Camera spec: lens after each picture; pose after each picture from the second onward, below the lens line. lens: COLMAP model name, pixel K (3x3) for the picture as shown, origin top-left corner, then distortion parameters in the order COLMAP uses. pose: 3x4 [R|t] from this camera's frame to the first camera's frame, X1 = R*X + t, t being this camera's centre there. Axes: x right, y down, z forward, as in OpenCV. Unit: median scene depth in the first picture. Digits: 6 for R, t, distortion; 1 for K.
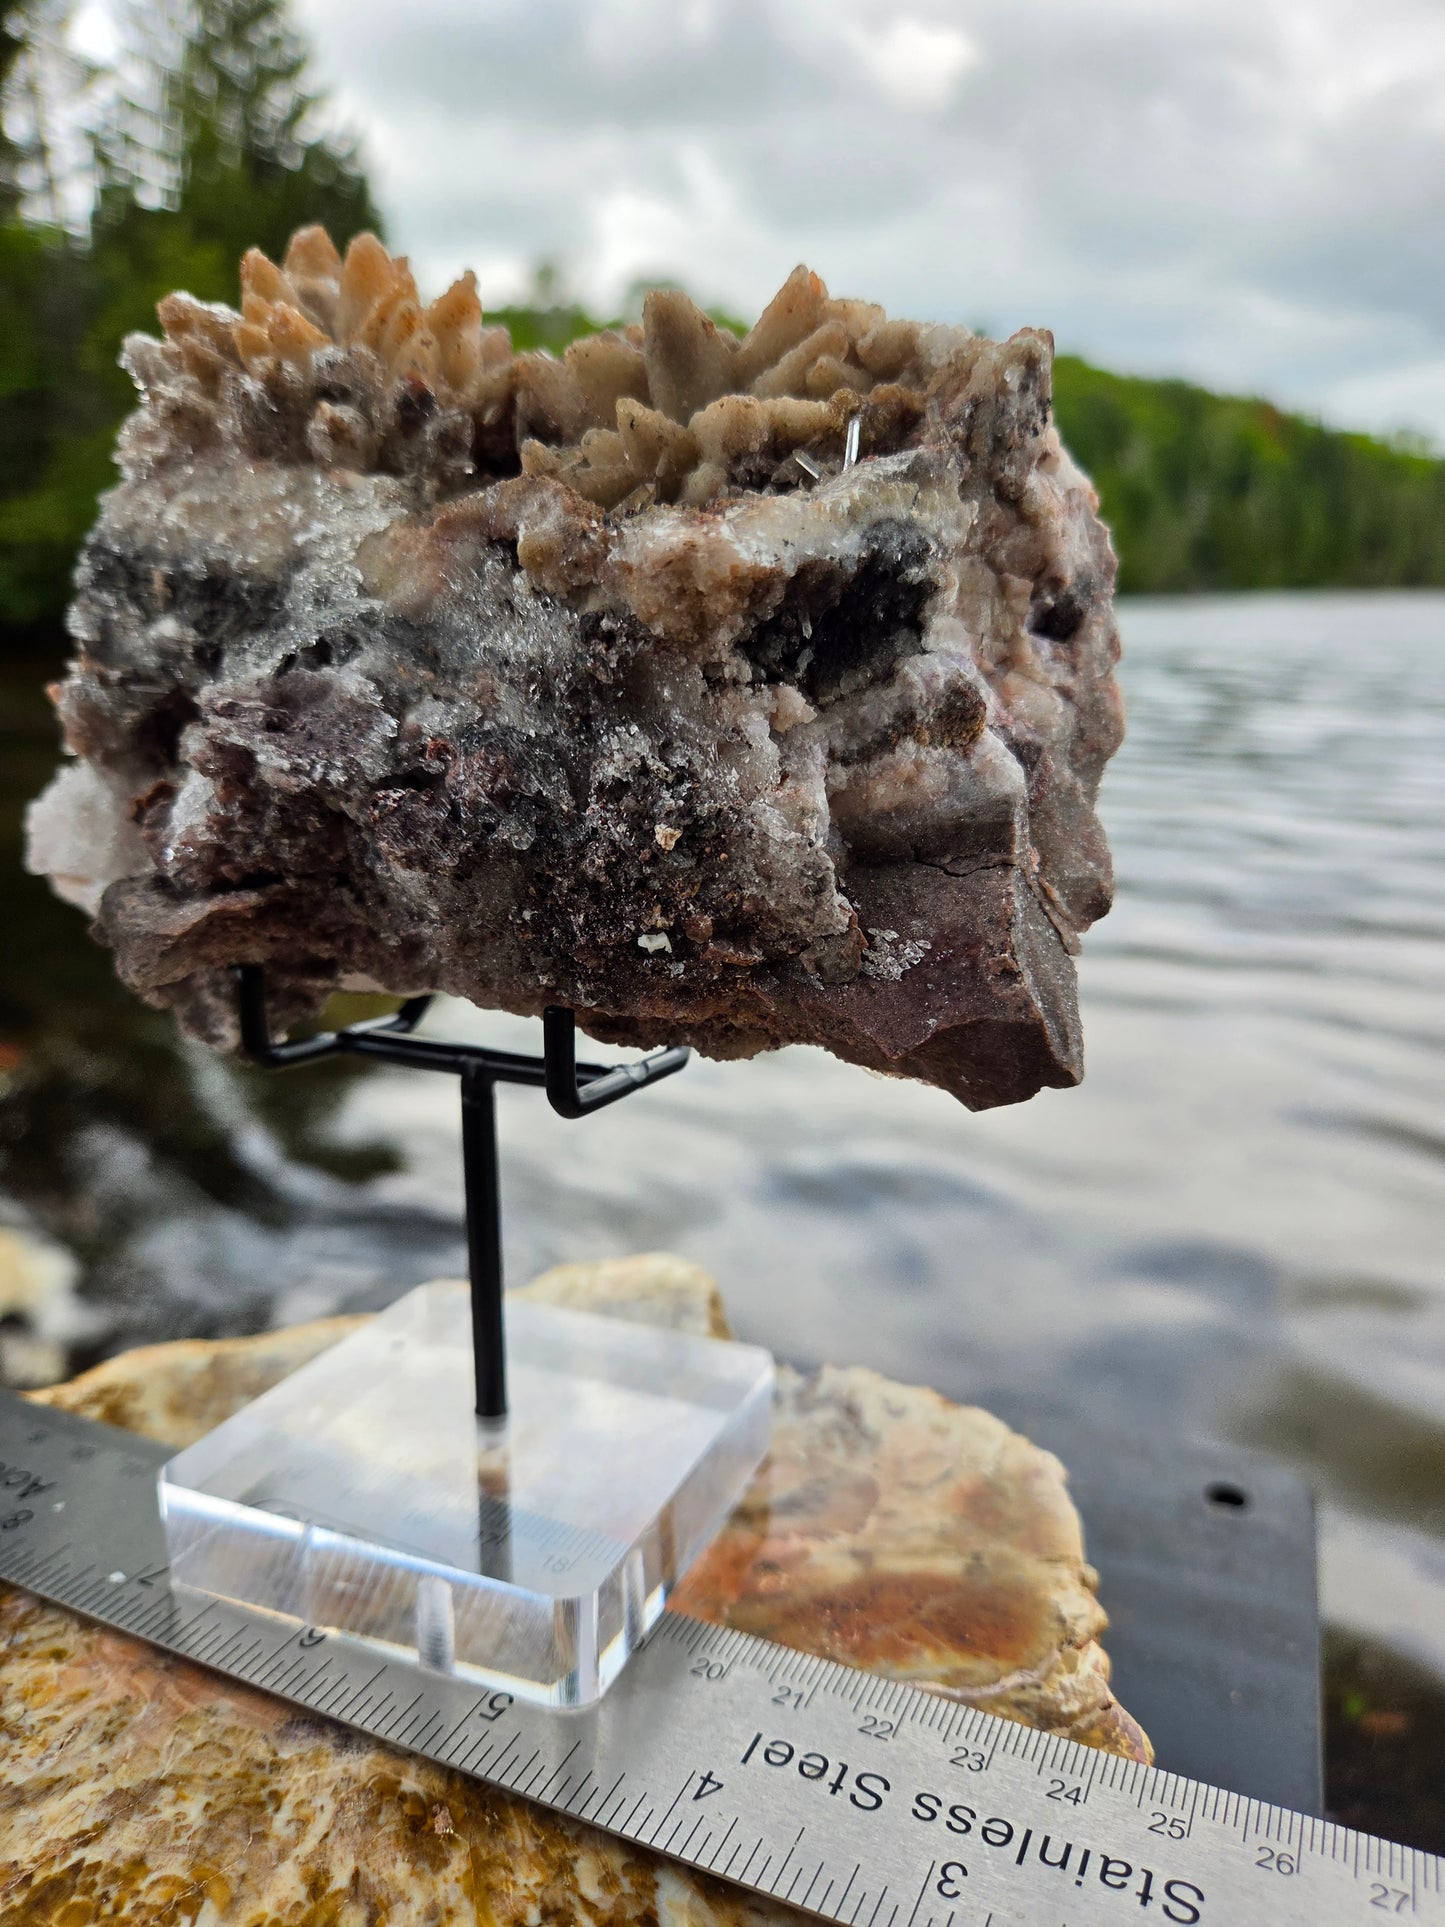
lens RADIAL K [[1388.5, 0, 720.0], [0, 1388.5, 971.9], [0, 0, 1]] dist [-0.003339, -0.004722]
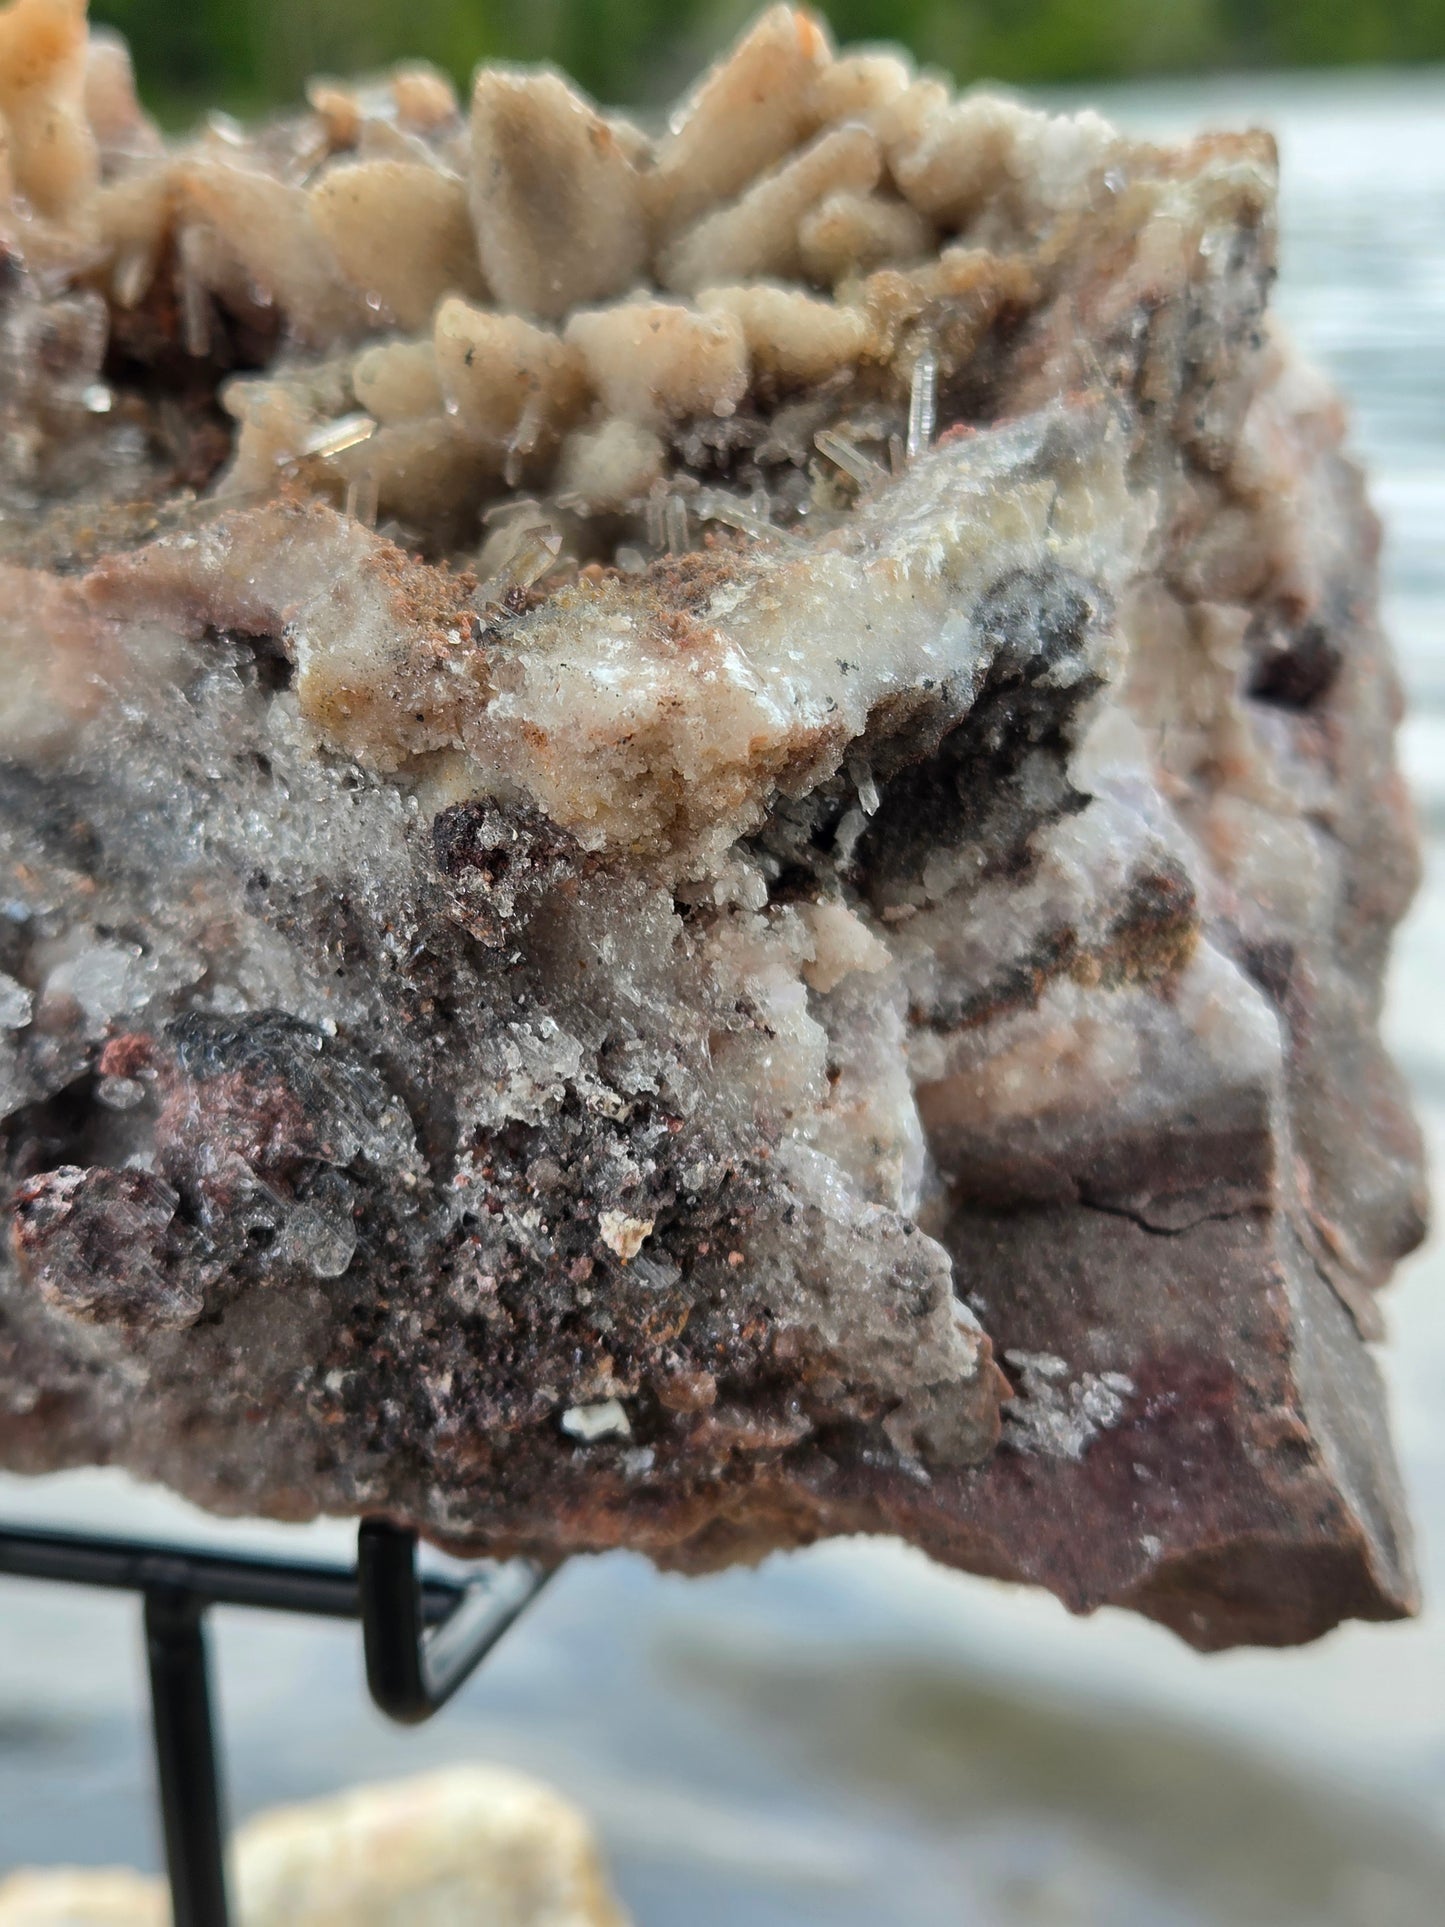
lens RADIAL K [[2812.2, 0, 695.9], [0, 2812.2, 963.4], [0, 0, 1]] dist [0.029231, -0.128683]
pose [[0.989979, -0.063317, 0.126225, -0.127817], [0.059280, 0.997610, 0.035491, -0.216919], [-0.128171, -0.027652, 0.991367, -0.011388]]
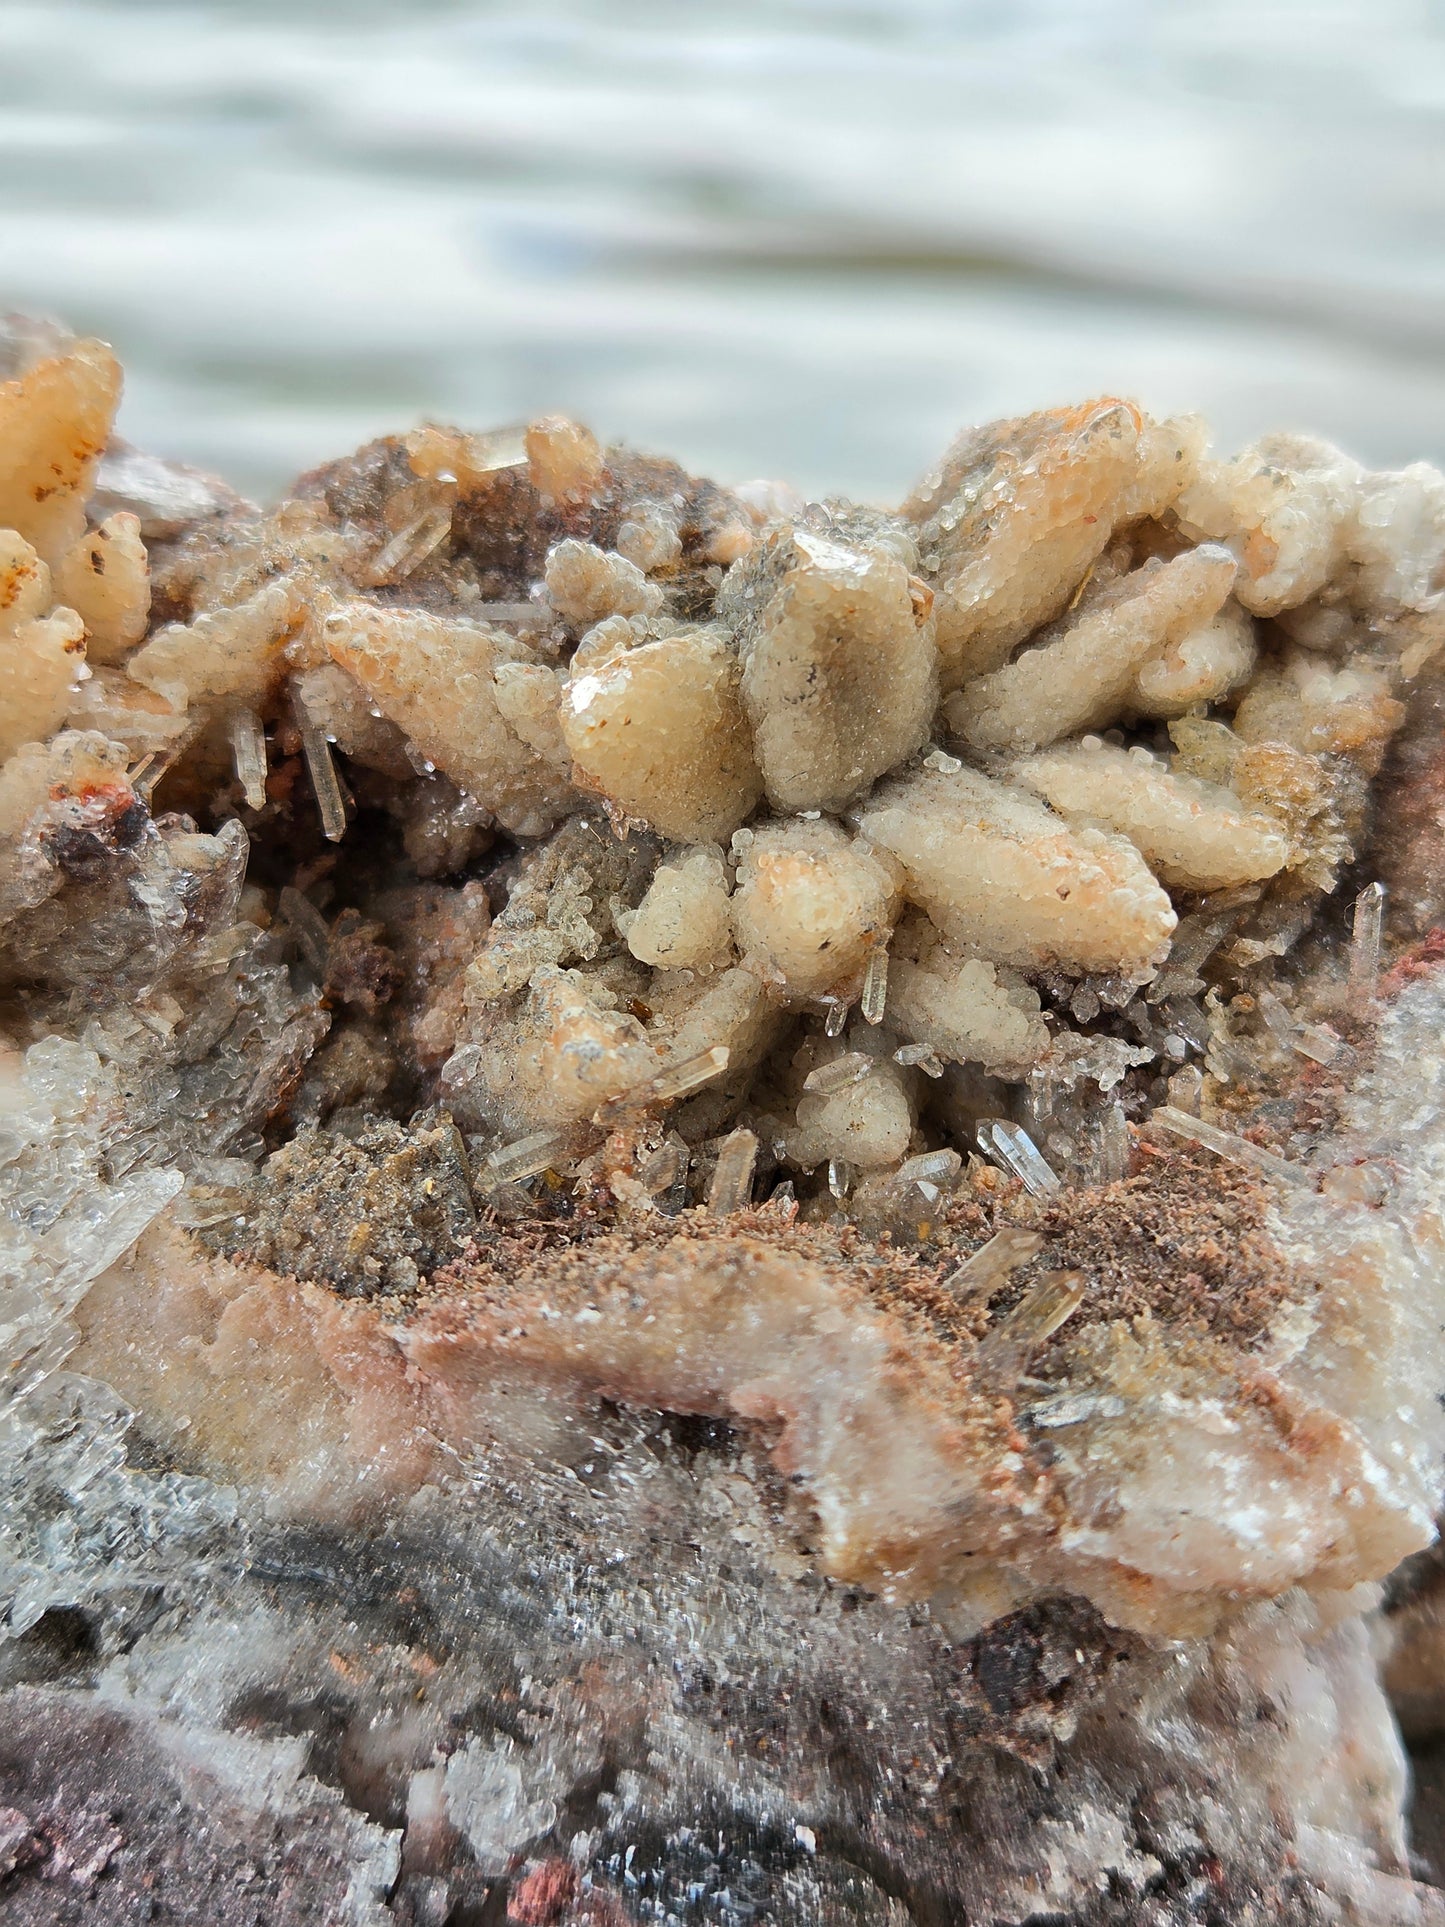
lens RADIAL K [[2811.1, 0, 729.4], [0, 2811.1, 953.3], [0, 0, 1]] dist [0.030937, -0.129414]
pose [[0.904934, -0.225952, 0.360611, -0.384965], [0.125691, 0.951506, 0.280782, -0.637291], [-0.406566, -0.208764, 0.889450, 0.320122]]
